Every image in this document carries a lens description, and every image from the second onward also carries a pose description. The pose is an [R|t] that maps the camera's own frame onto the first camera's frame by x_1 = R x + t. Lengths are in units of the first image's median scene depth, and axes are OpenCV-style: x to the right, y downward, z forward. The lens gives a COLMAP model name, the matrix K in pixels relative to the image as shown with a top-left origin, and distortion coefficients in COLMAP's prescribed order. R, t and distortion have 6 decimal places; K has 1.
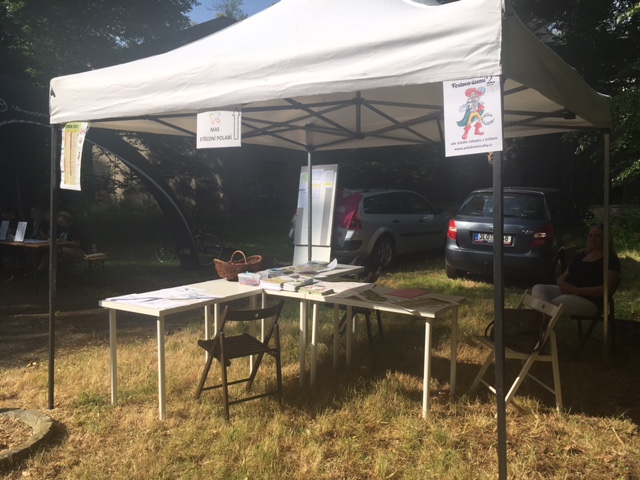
lens RADIAL K [[544.2, 0, 320.0], [0, 544.2, 240.0], [0, 0, 1]] dist [0.000111, -0.001500]
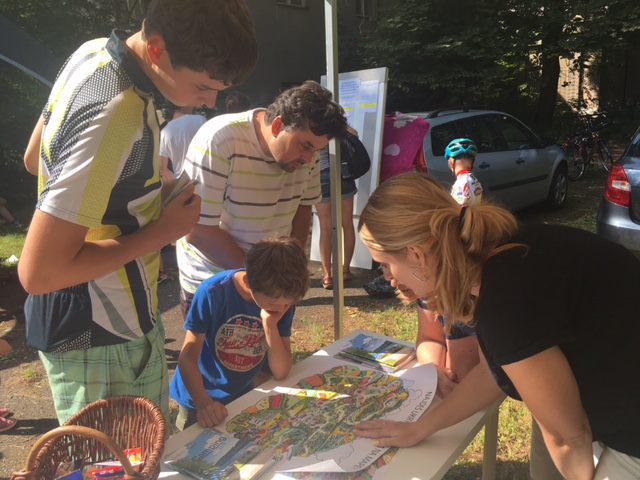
lens RADIAL K [[544.2, 0, 320.0], [0, 544.2, 240.0], [0, 0, 1]] dist [0.000111, -0.001500]
pose [[0.998060, -0.029302, -0.054936, -0.007505], [0.036113, 0.991195, 0.127391, -0.039961], [0.050719, -0.129128, 0.990330, 0.439218]]
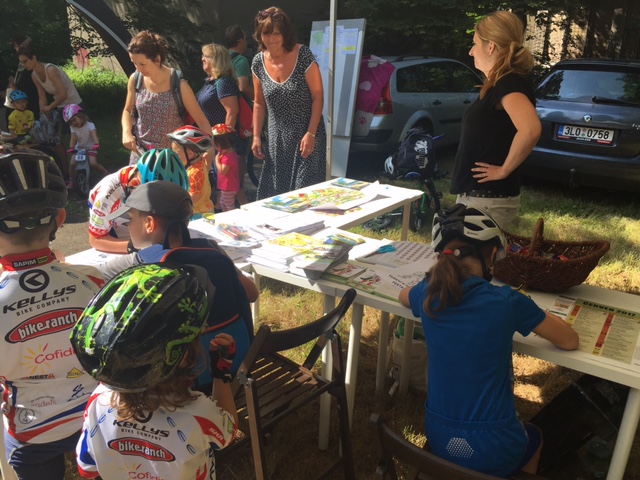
lens RADIAL K [[544.2, 0, 320.0], [0, 544.2, 240.0], [0, 0, 1]] dist [0.000111, -0.001500]
pose [[0.999836, 0.018033, 0.001574, -0.020178], [-0.017911, 0.972984, 0.230175, -0.022359], [0.002619, -0.230165, 0.973148, 0.250158]]
